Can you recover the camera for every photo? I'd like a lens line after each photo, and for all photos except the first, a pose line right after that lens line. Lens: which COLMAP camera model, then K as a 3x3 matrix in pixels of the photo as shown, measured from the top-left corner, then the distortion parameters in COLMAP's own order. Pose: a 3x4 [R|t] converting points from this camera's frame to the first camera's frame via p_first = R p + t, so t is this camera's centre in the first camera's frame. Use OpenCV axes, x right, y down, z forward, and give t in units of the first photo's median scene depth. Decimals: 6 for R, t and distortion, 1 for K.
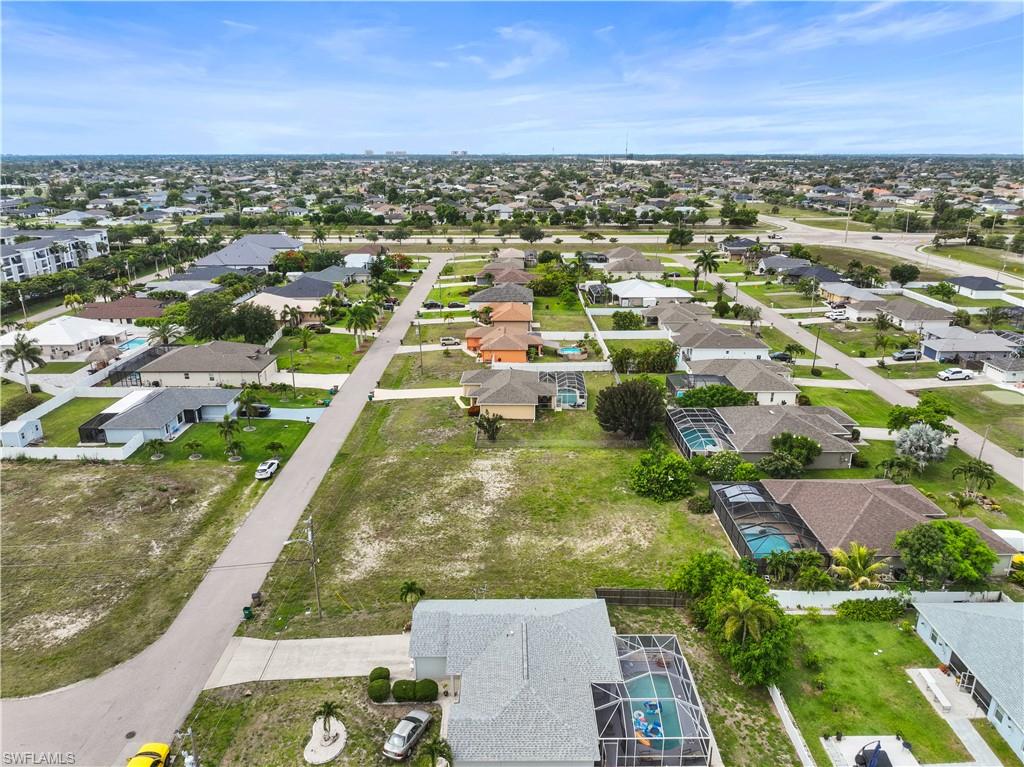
lens RADIAL K [[701.5, 0, 513.1], [0, 701.5, 382.2], [0, 0, 1]] dist [0.012163, -0.026303]
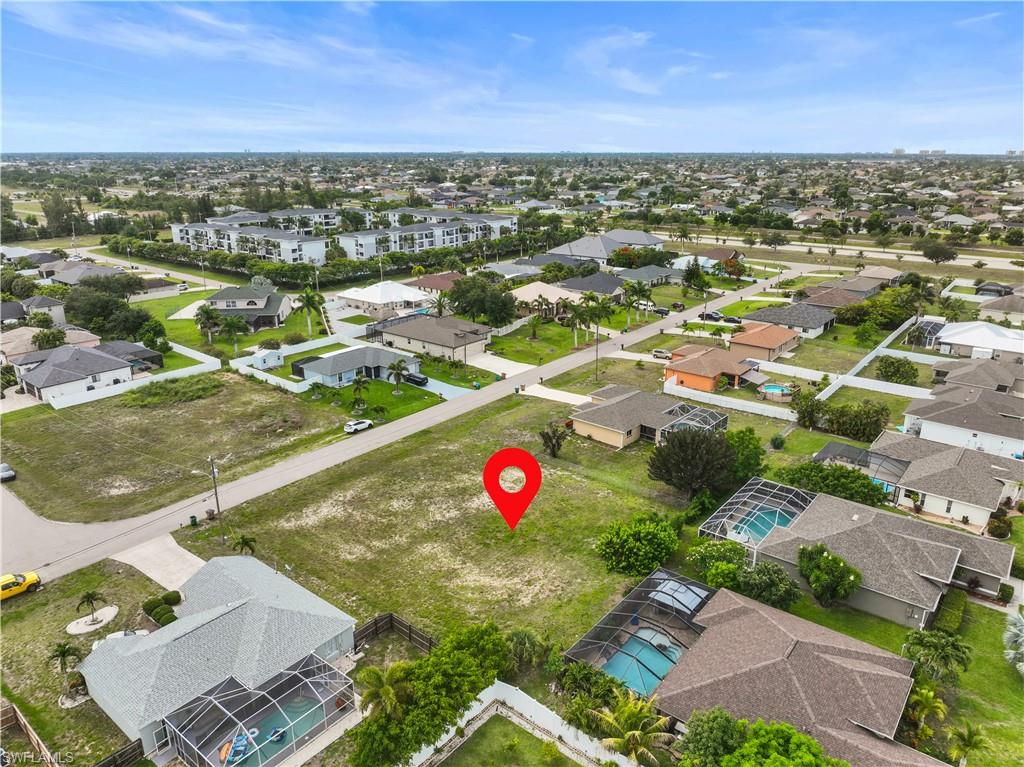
lens RADIAL K [[701.5, 0, 513.1], [0, 701.5, 382.2], [0, 0, 1]] dist [0.012163, -0.026303]
pose [[0.777856, 0.198691, -0.596206, 0.480085], [-0.197402, 0.977936, 0.068361, -0.069699], [0.596634, 0.064517, 0.799916, 0.204162]]
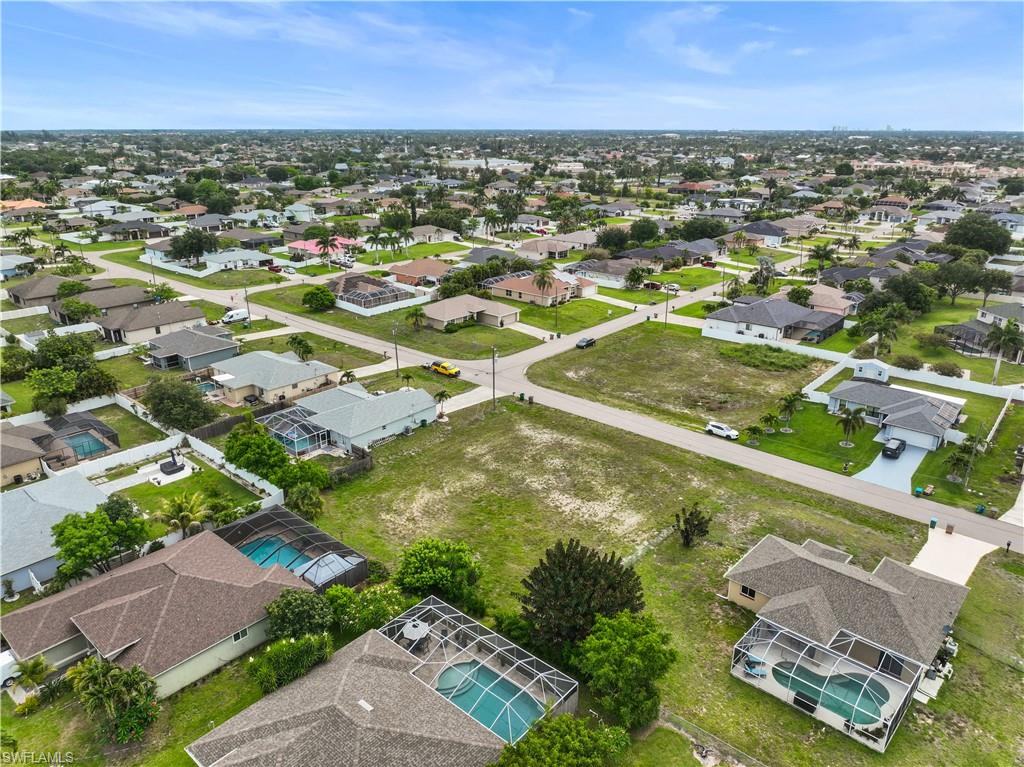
lens RADIAL K [[701.5, 0, 513.1], [0, 701.5, 382.2], [0, 0, 1]] dist [0.012163, -0.026303]
pose [[-0.657010, 0.257495, -0.708543, 0.561601], [-0.234065, 0.823738, 0.516400, -0.388749], [0.716625, 0.505125, -0.480934, 1.149256]]
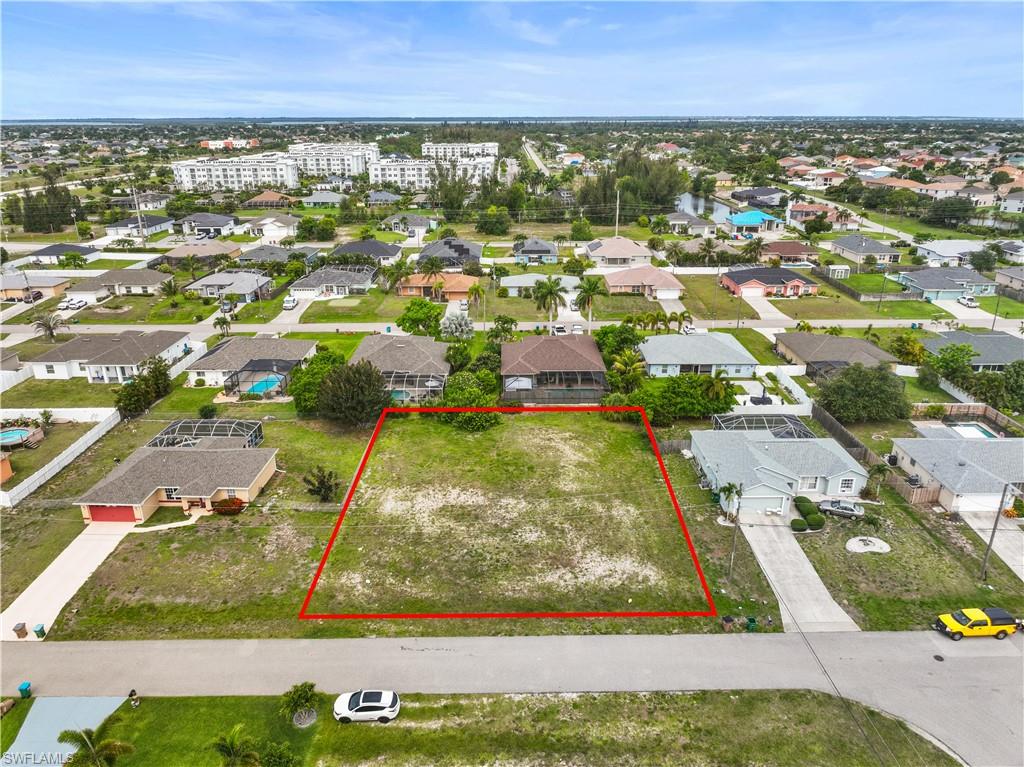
lens RADIAL K [[701.5, 0, 513.1], [0, 701.5, 382.2], [0, 0, 1]] dist [0.012163, -0.026303]
pose [[-0.006230, -0.353895, 0.935265, -0.709350], [0.313154, 0.887548, 0.337925, -0.228665], [-0.949682, 0.294987, 0.105294, 0.697654]]
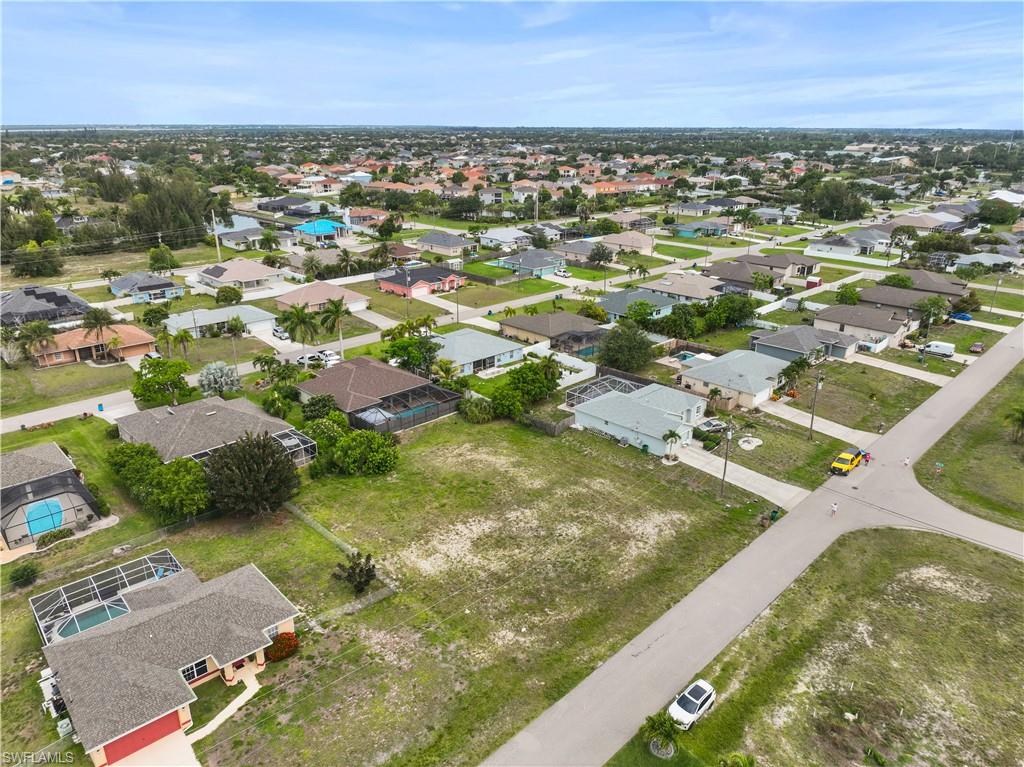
lens RADIAL K [[701.5, 0, 513.1], [0, 701.5, 382.2], [0, 0, 1]] dist [0.012163, -0.026303]
pose [[-0.702996, -0.246713, 0.667031, -0.517907], [0.217751, 0.818192, 0.532115, -0.391568], [-0.677039, 0.519321, -0.521464, 1.156858]]
